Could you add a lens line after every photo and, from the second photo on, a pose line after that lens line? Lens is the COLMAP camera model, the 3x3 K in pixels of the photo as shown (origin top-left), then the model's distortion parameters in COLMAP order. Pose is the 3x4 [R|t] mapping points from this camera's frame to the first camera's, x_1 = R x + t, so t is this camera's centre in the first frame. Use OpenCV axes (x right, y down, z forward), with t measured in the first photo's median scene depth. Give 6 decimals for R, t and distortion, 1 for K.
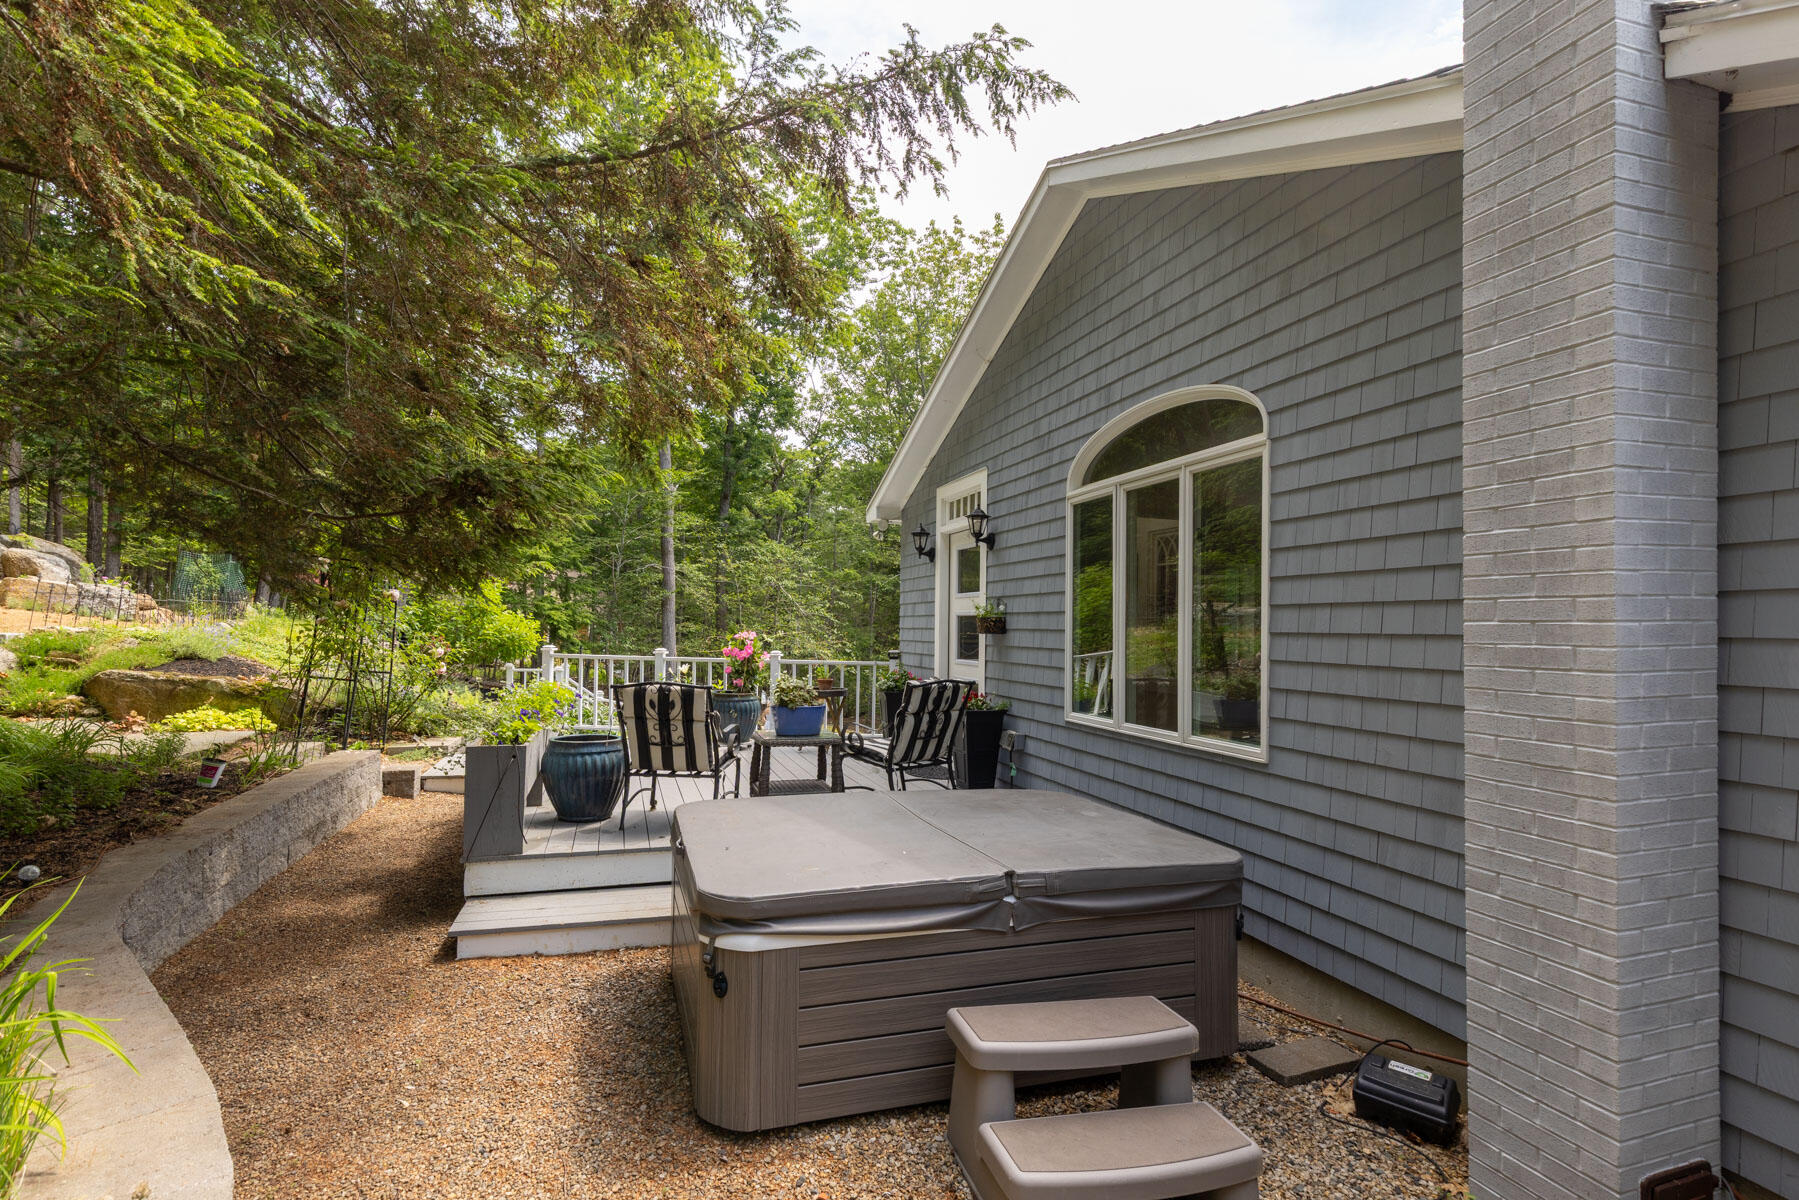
lens RADIAL K [[837.1, 0, 892.8], [0, 837.1, 603.0], [0, 0, 1]] dist [-0.000211, -0.000020]
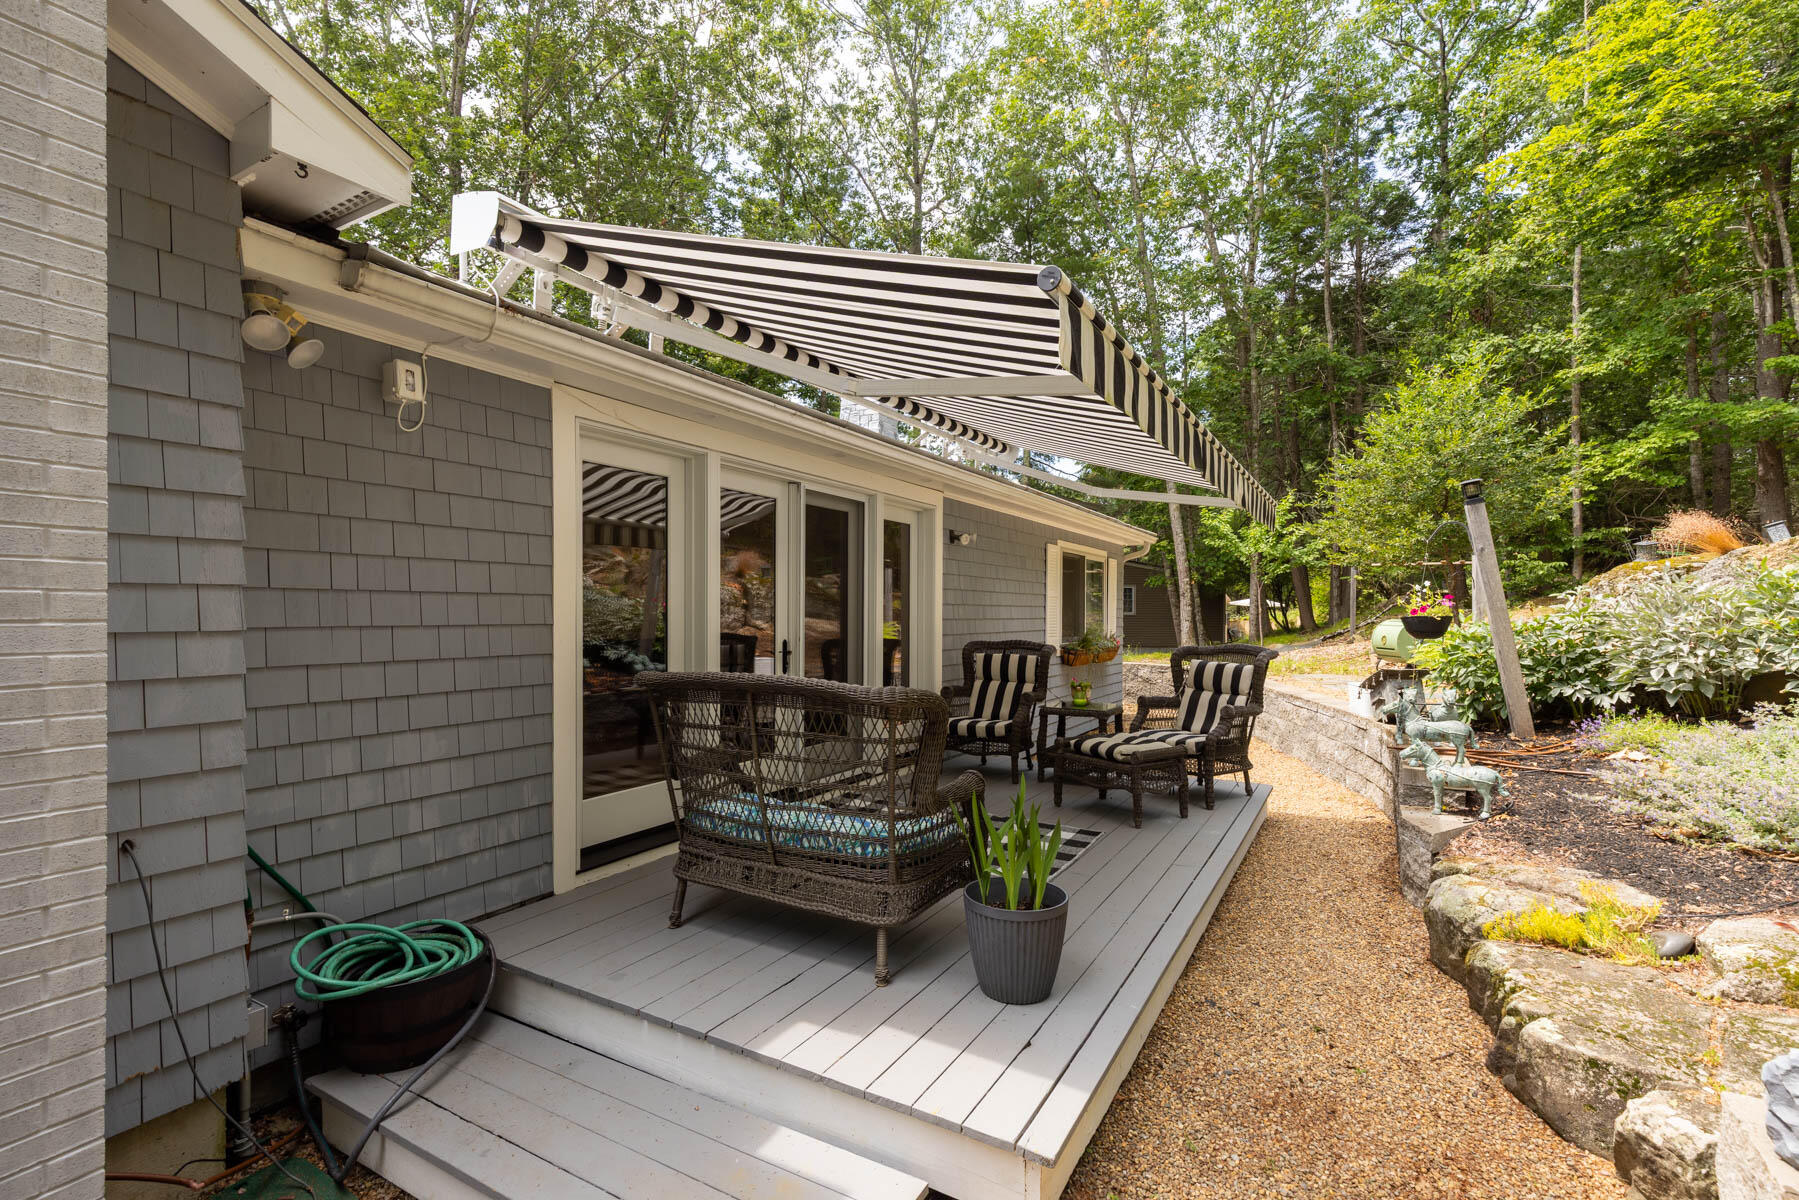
lens RADIAL K [[837.1, 0, 897.0], [0, 837.1, 602.8], [0, 0, 1]] dist [-0.000211, -0.000020]
pose [[-0.666887, -0.014522, 0.745017, -0.288166], [-0.037683, 0.999188, -0.014255, 0.044562], [-0.744206, -0.037581, -0.666893, 0.927706]]
